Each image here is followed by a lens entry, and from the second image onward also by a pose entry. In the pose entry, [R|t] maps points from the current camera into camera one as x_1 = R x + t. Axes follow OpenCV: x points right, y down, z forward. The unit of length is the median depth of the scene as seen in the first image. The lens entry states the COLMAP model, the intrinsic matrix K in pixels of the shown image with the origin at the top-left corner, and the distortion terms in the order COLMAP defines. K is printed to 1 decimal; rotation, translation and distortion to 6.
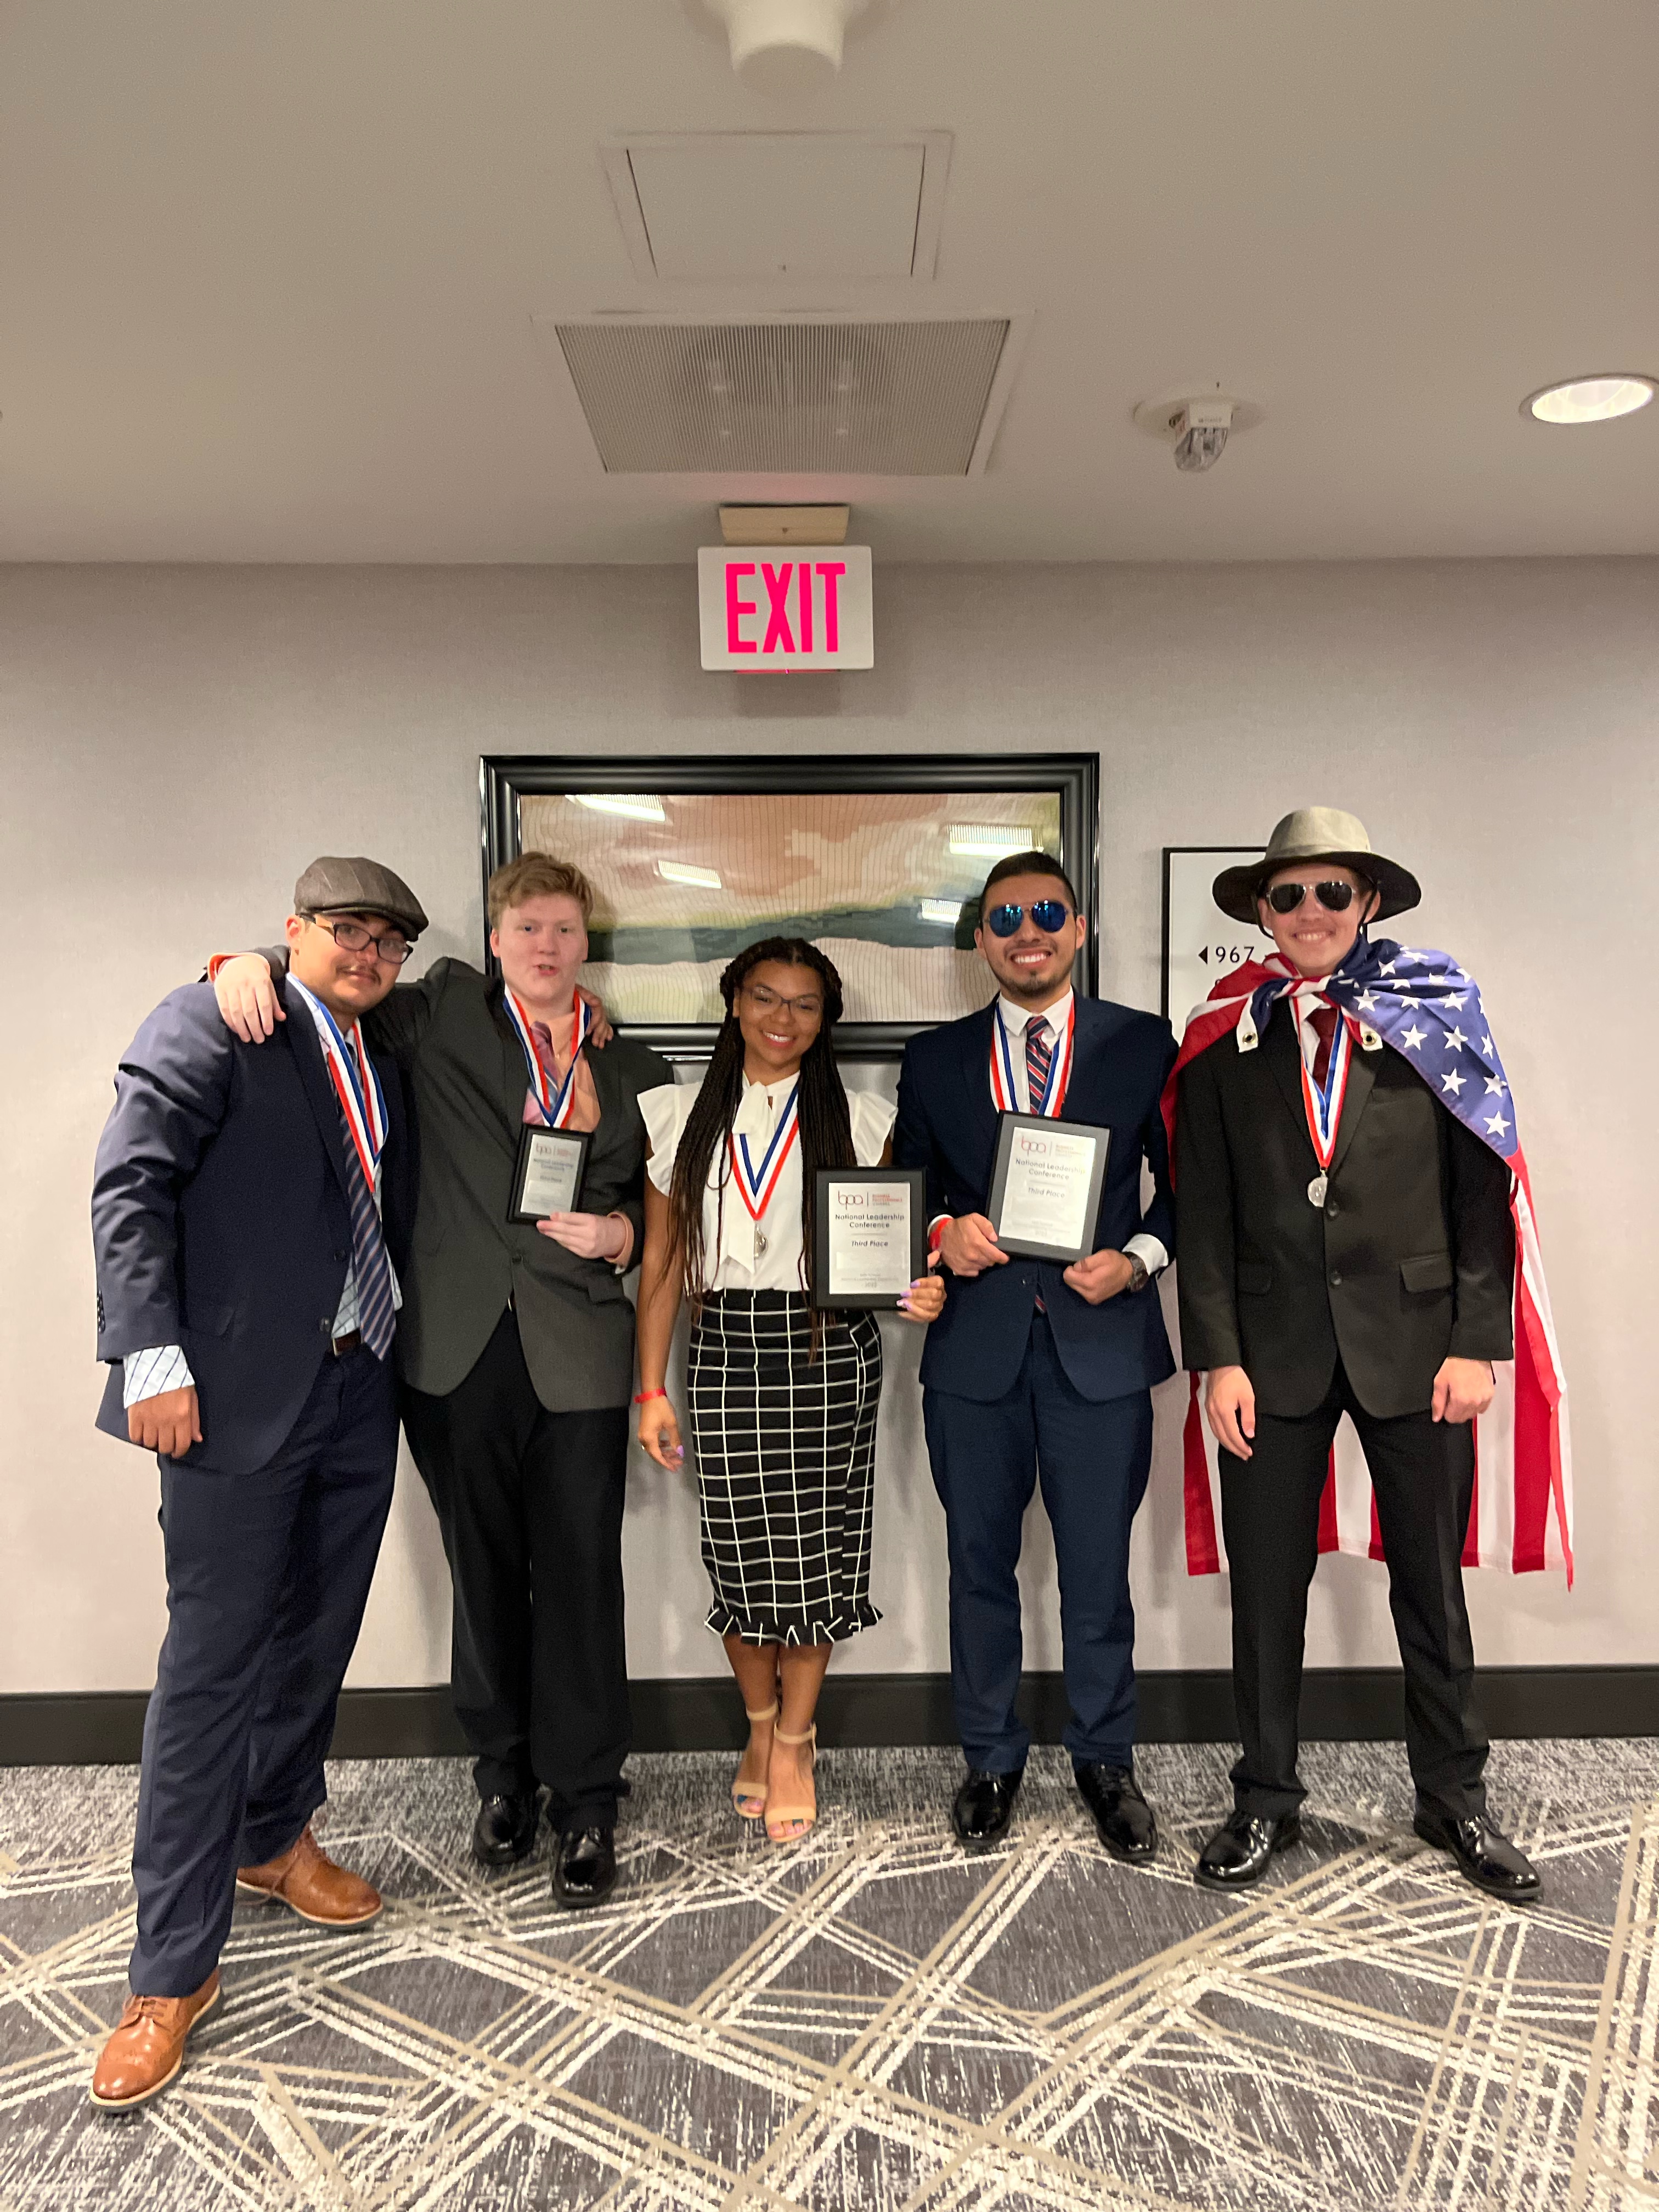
lens RADIAL K [[1676.2, 0, 832.1], [0, 1676.2, 1106.3], [0, 0, 1]] dist [0.007036, 0.000203]
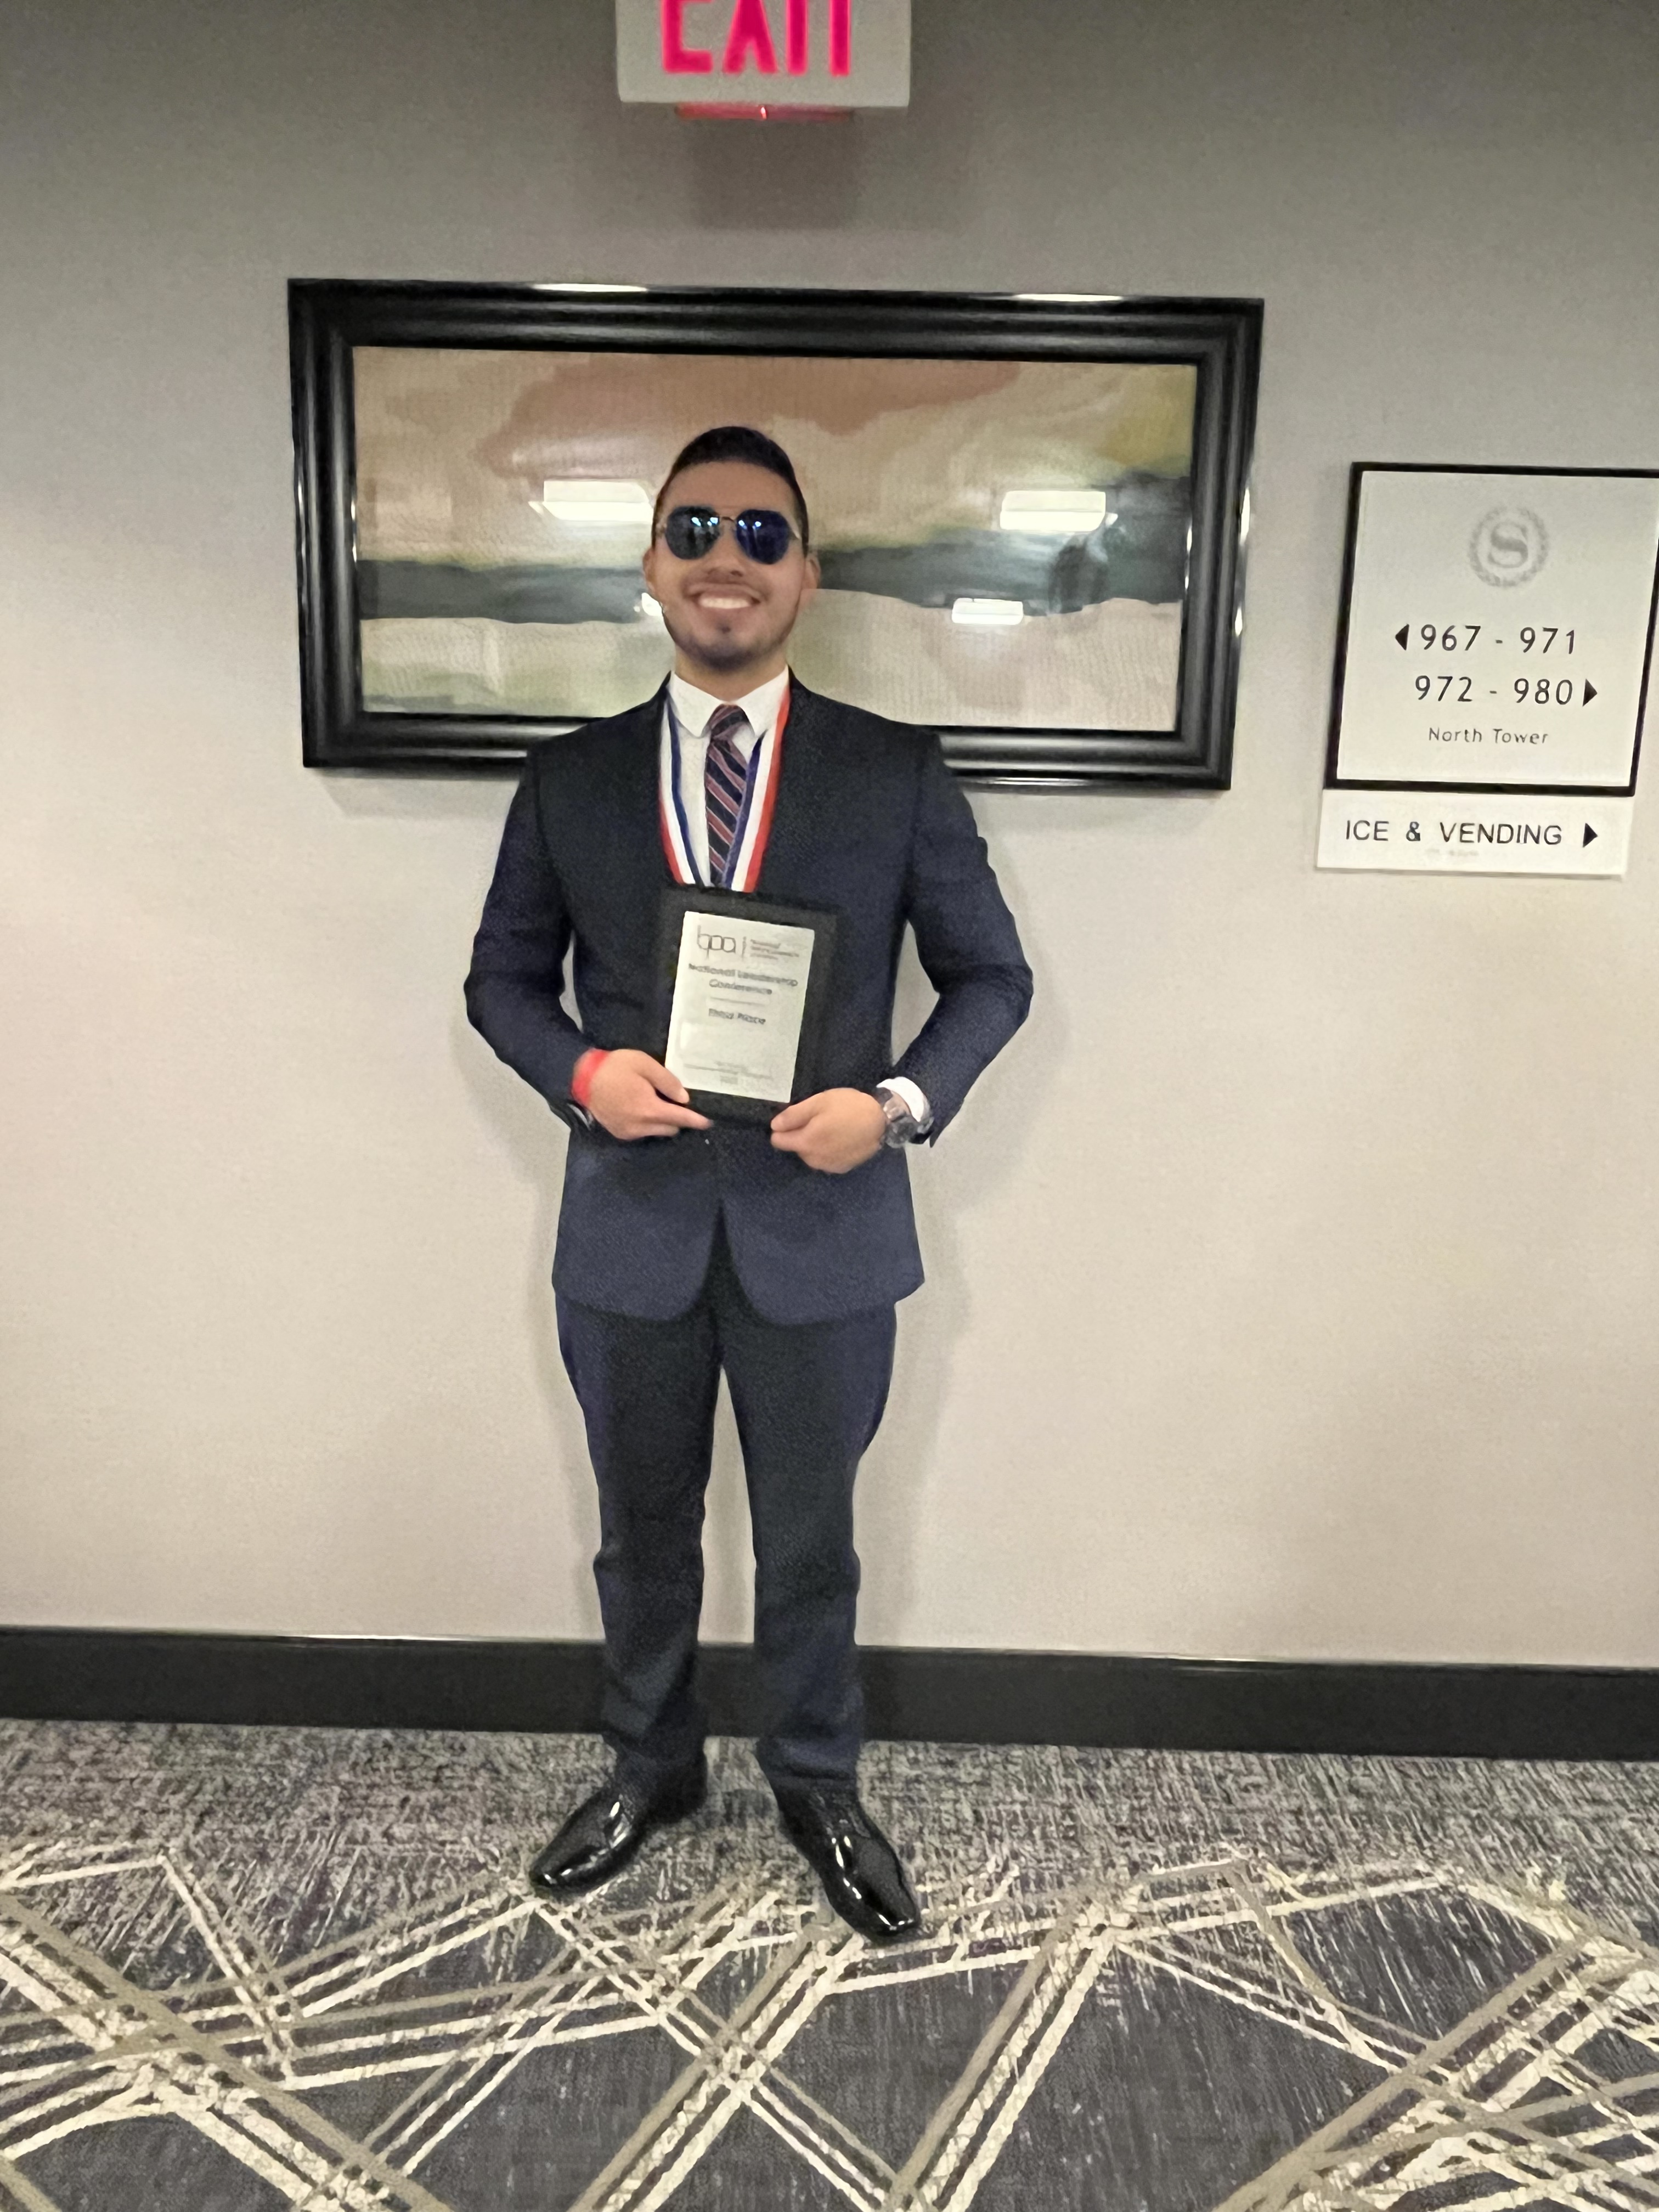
lens RADIAL K [[1607.5, 0, 824.8], [0, 1607.5, 1099.2], [0, 0, 1]] dist [-0.005532, 0.004488]
pose [[0.999054, 0.037420, -0.022152, 0.021628], [-0.033710, 0.988251, 0.149074, 0.001561], [0.027471, -0.148186, 0.988578, 0.405879]]
